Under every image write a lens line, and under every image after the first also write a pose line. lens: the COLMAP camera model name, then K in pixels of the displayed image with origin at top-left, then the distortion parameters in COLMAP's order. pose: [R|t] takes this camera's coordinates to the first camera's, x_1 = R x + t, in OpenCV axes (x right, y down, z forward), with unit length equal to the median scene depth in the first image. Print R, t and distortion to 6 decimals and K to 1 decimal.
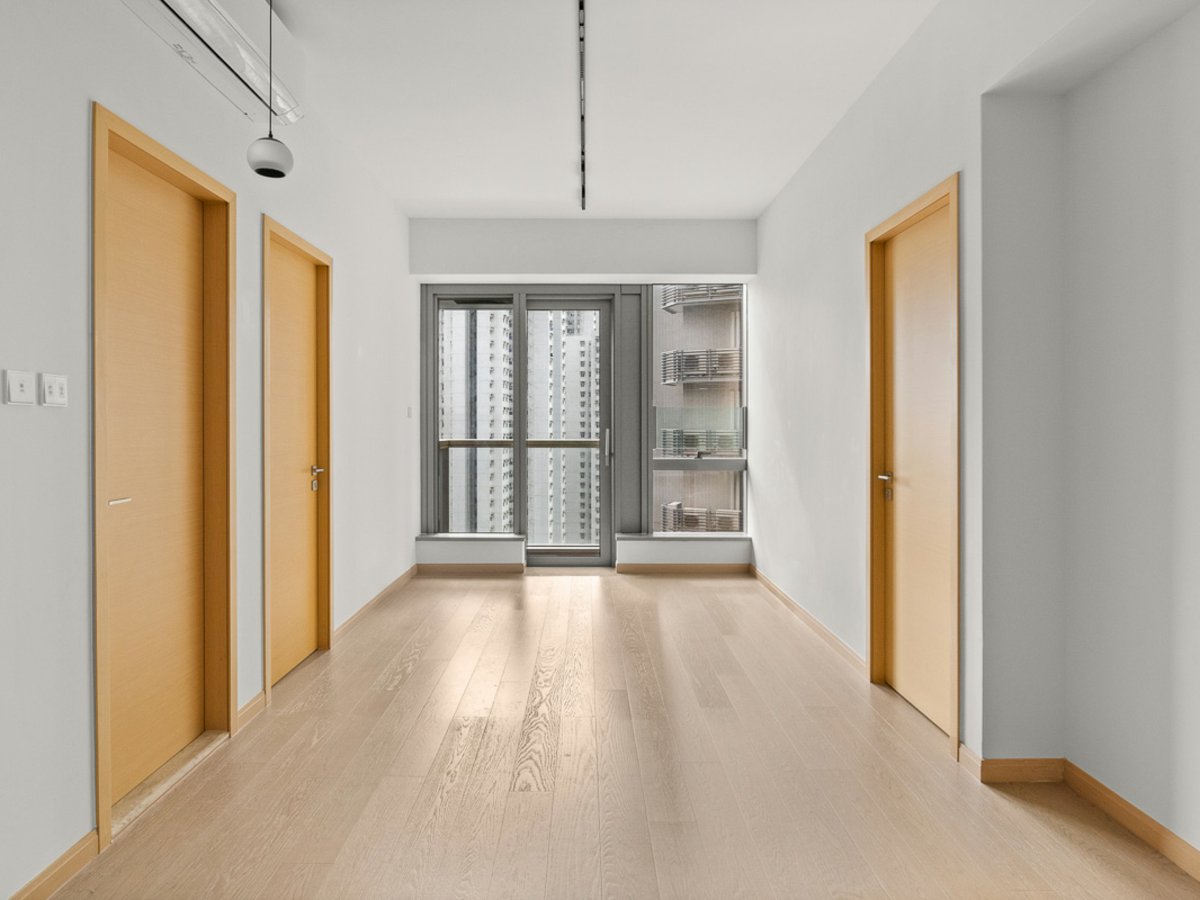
lens RADIAL K [[768.3, 0, 600.0], [0, 768.3, 450.0], [0, 0, 1]] dist [-0.003349, -0.000864]
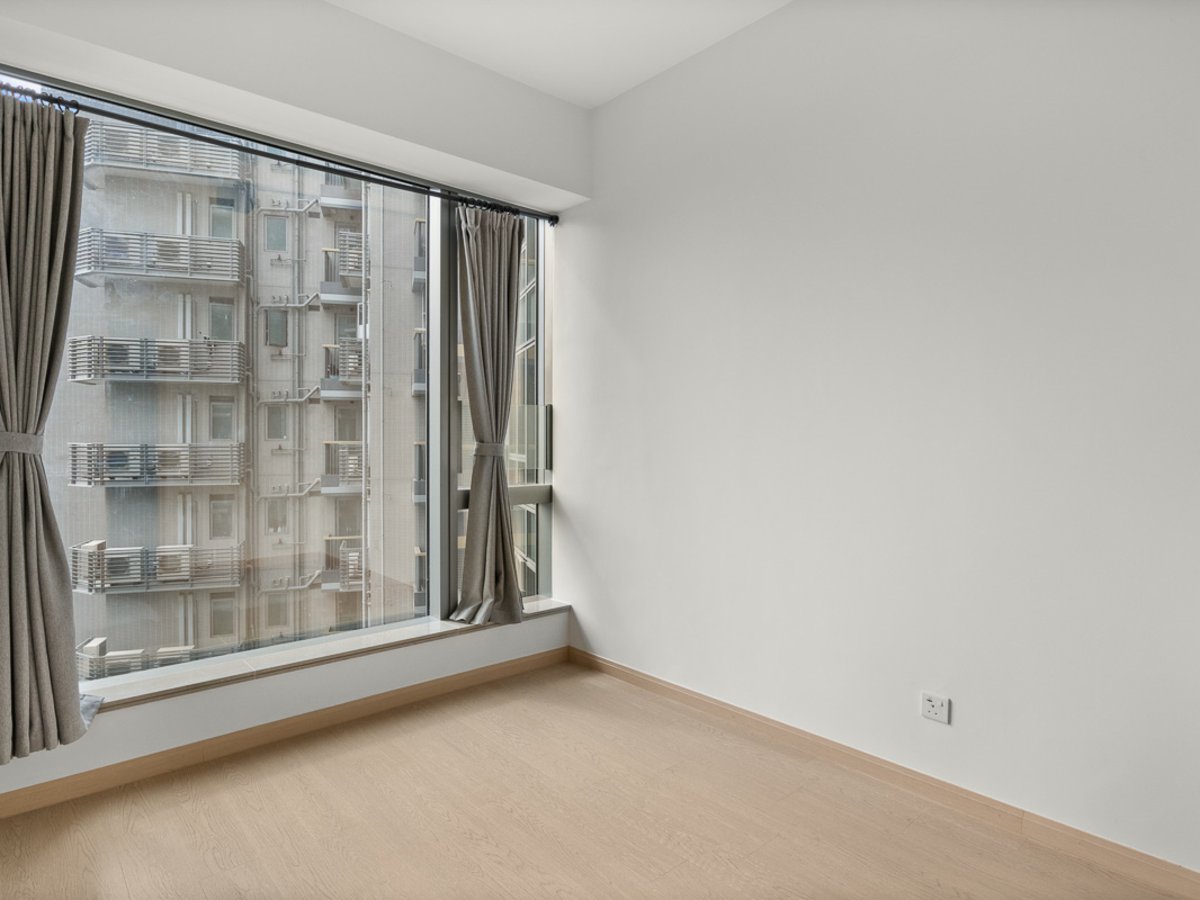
lens RADIAL K [[768.3, 0, 600.0], [0, 768.3, 450.0], [0, 0, 1]] dist [-0.003349, -0.000864]
pose [[0.720787, -0.011358, 0.693063, -0.061895], [0.023281, 0.999698, -0.007828, -0.003216], [-0.692765, 0.021778, 0.720834, 0.134702]]
